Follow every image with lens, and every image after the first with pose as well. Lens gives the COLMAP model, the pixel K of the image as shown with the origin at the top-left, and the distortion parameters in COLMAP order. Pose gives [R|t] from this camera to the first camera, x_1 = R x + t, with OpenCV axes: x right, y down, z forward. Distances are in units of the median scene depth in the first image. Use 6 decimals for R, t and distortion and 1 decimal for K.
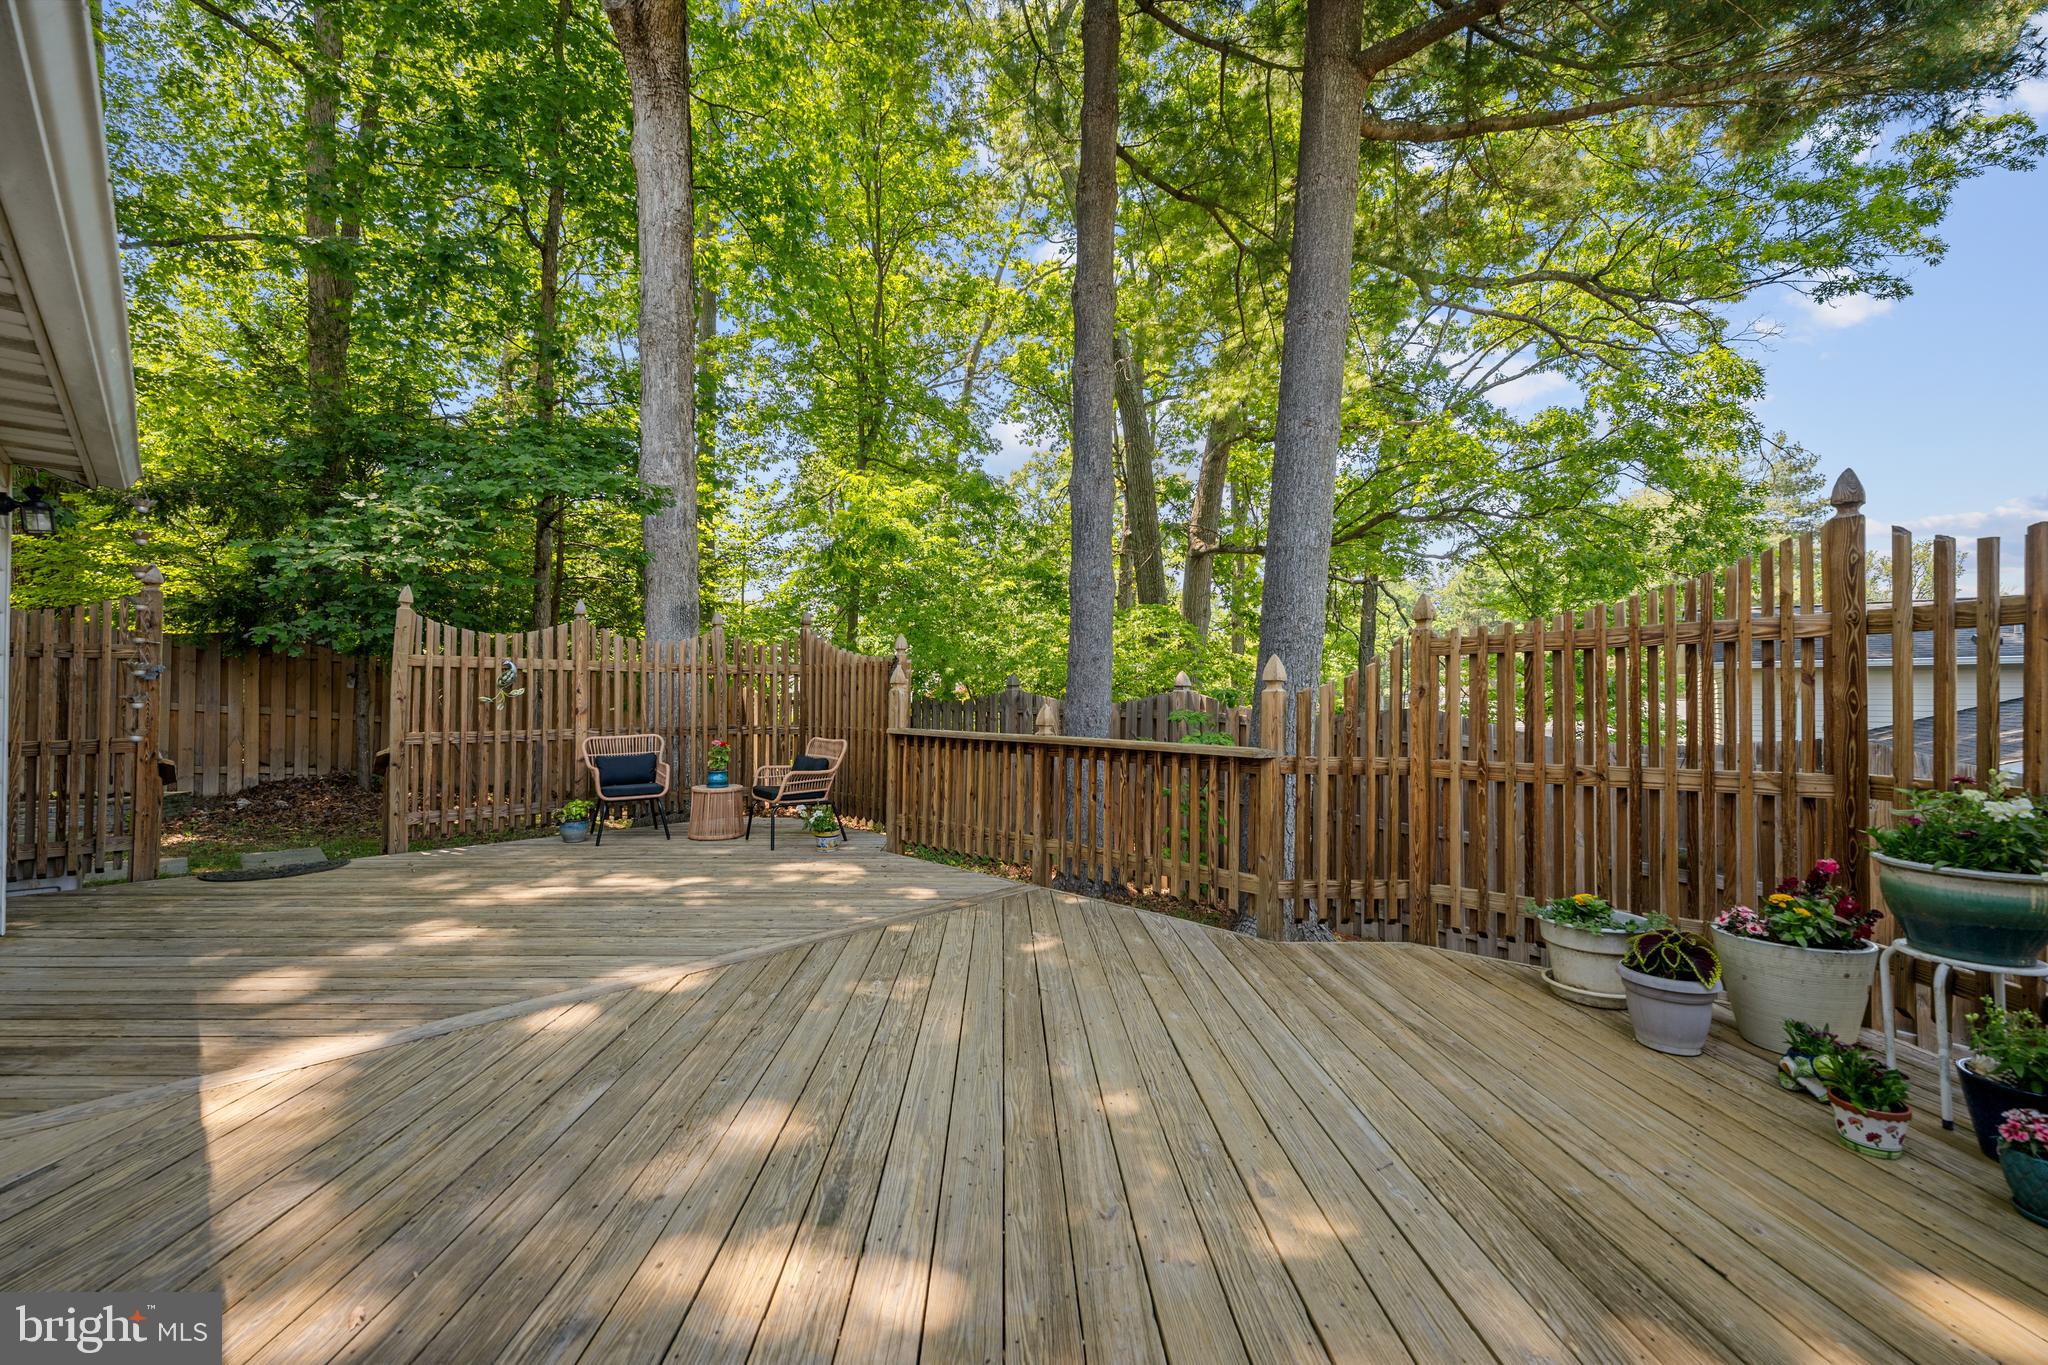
lens RADIAL K [[819.4, 0, 1031.7], [0, 819.4, 682.8], [0, 0, 1]] dist [-0.000075, -0.000218]
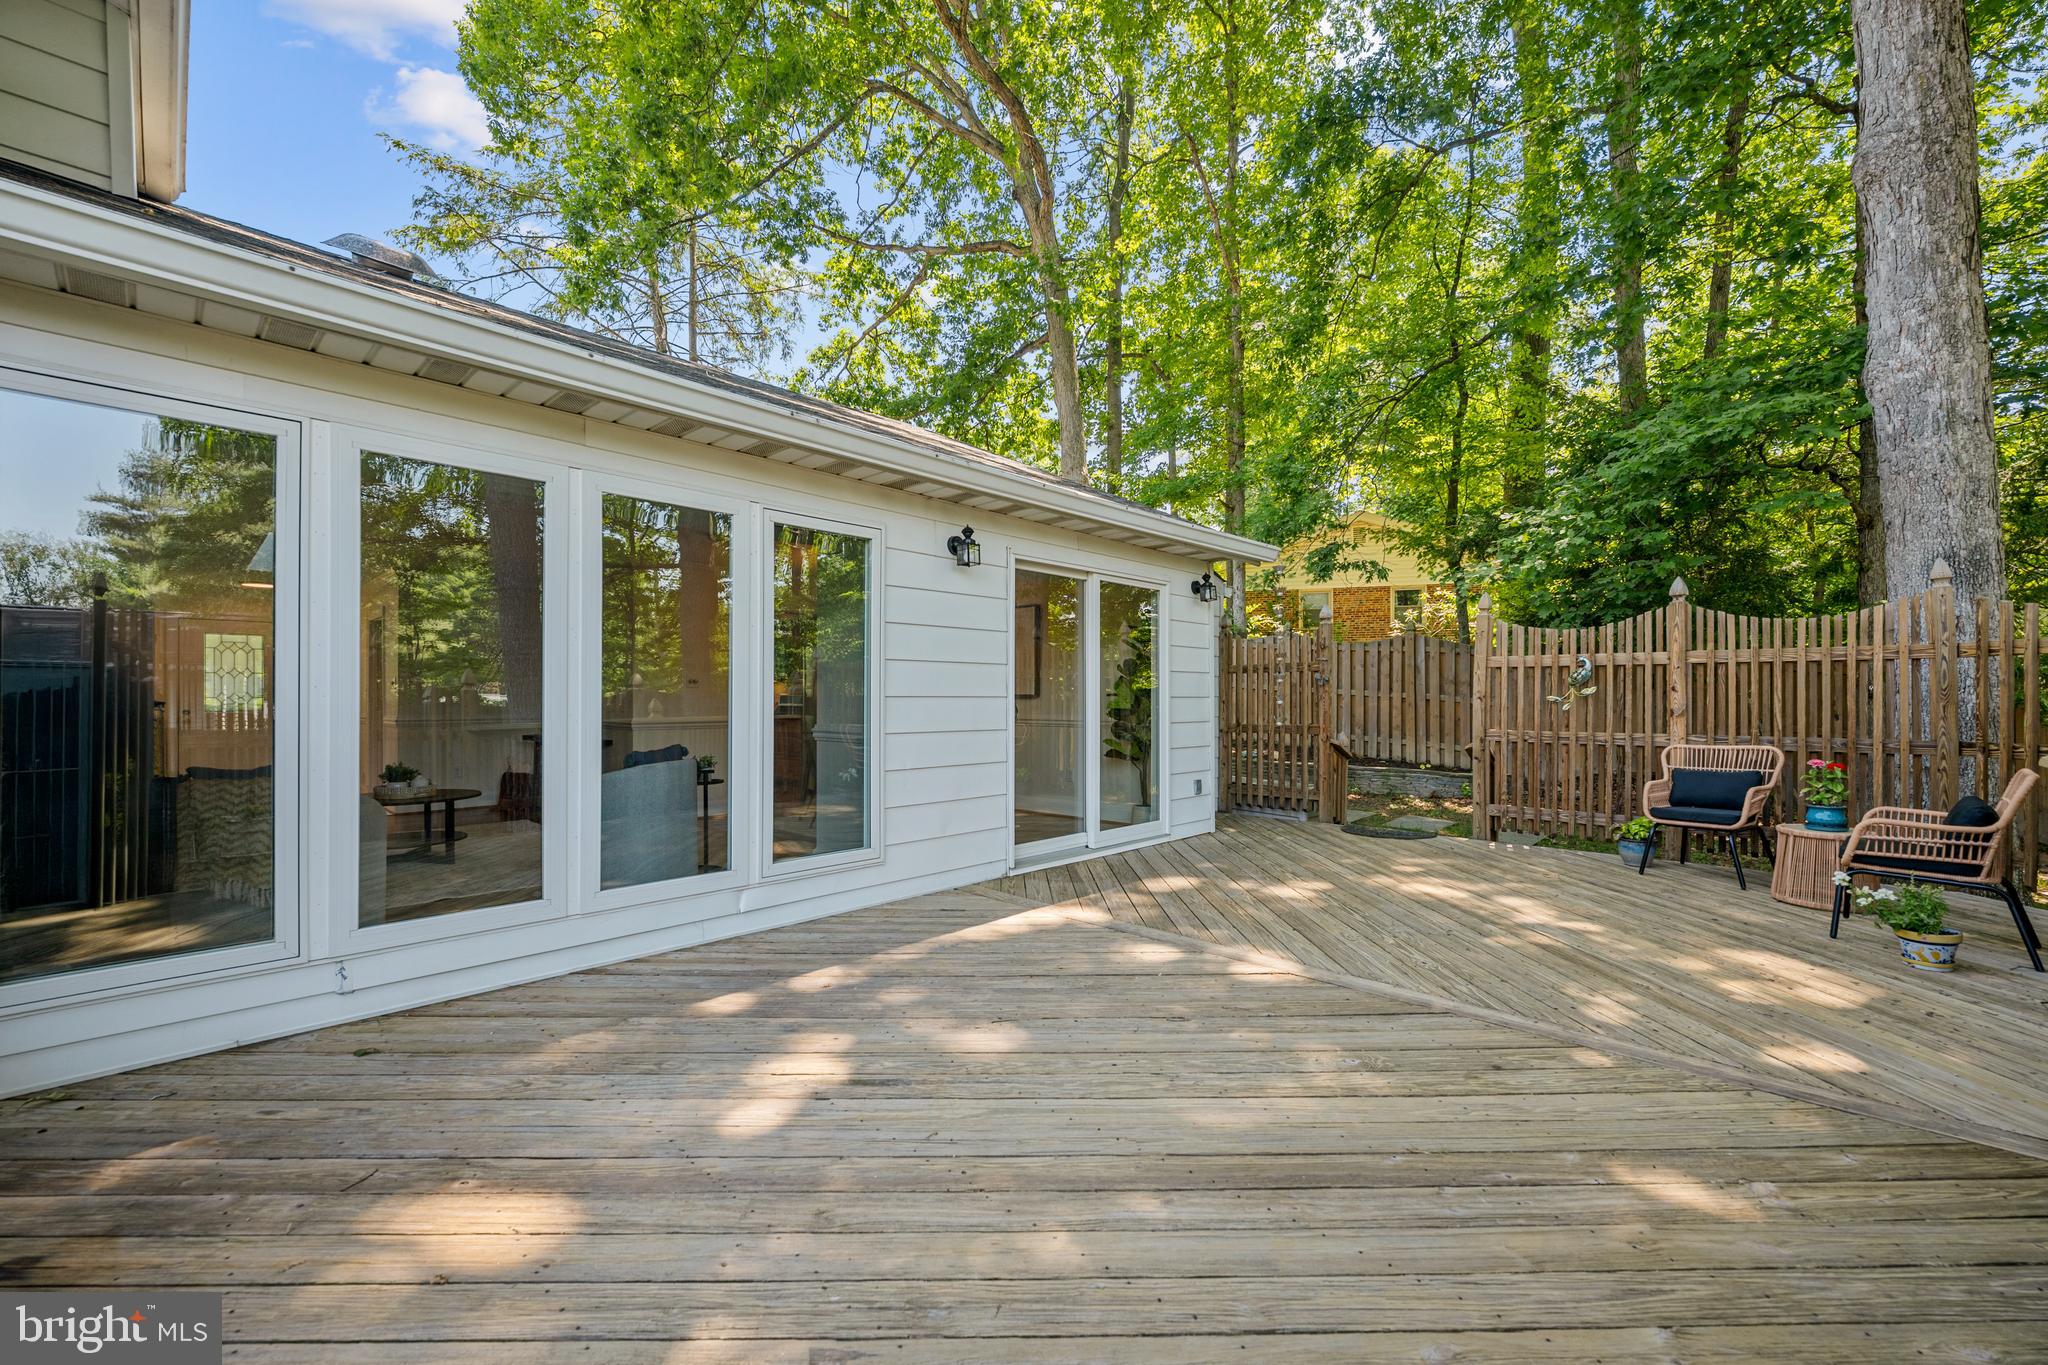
lens RADIAL K [[819.4, 0, 1005.1], [0, 819.4, 684.9], [0, 0, 1]] dist [-0.000075, -0.000218]
pose [[0.003698, -0.011803, -0.999924, 0.551654], [0.016208, 0.999800, -0.011741, 0.009156], [0.999862, -0.016164, 0.003889, 0.619307]]
